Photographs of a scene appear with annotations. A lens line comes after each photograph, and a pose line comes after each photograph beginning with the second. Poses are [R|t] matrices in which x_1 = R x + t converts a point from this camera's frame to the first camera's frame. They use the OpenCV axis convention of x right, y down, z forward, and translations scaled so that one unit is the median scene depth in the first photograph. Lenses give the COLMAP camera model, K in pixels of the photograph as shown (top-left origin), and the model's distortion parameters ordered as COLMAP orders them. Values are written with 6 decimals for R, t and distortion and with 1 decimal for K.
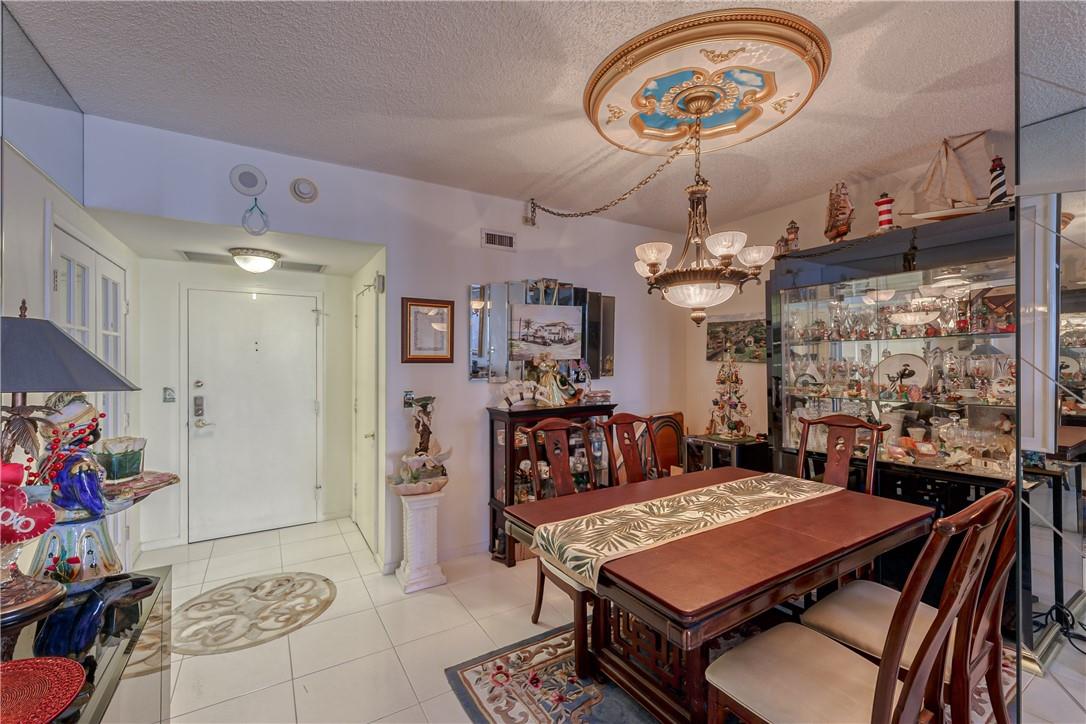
lens RADIAL K [[450.8, 0, 543.2], [0, 450.8, 357.6], [0, 0, 1]] dist [0.000884, -0.000243]
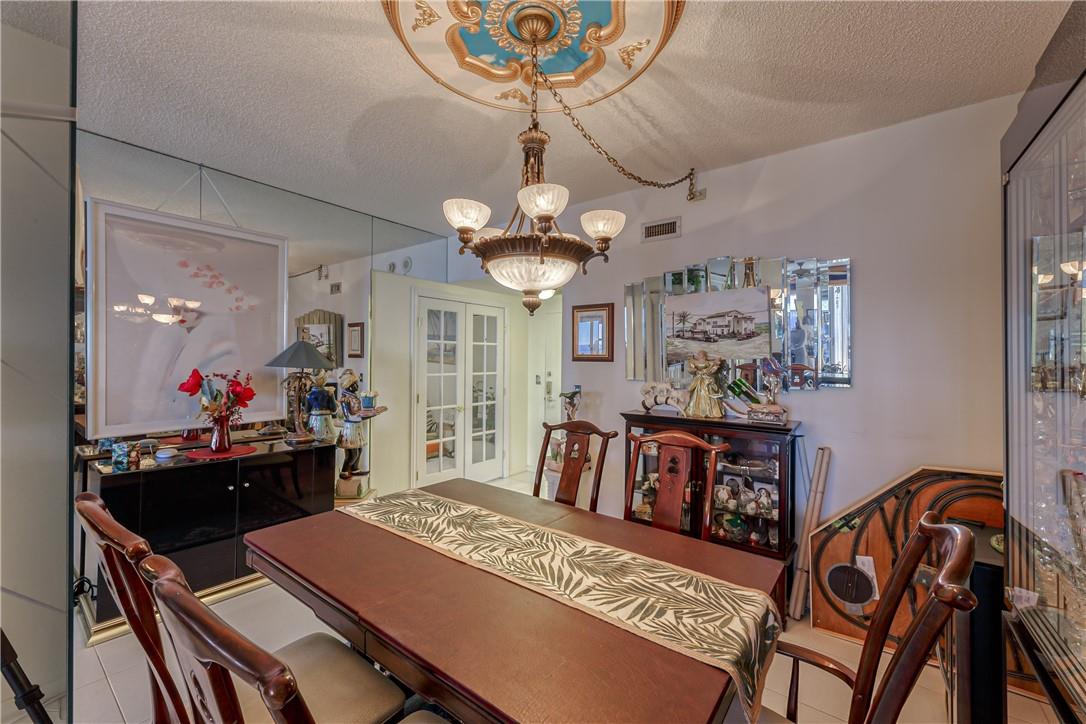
lens RADIAL K [[450.8, 0, 570.0], [0, 450.8, 355.3], [0, 0, 1]] dist [0.000884, -0.000243]
pose [[0.372115, -0.003380, -0.928181, 0.715021], [-0.007612, 0.999949, -0.006693, 0.004484], [0.928156, 0.009556, 0.372070, 0.507430]]
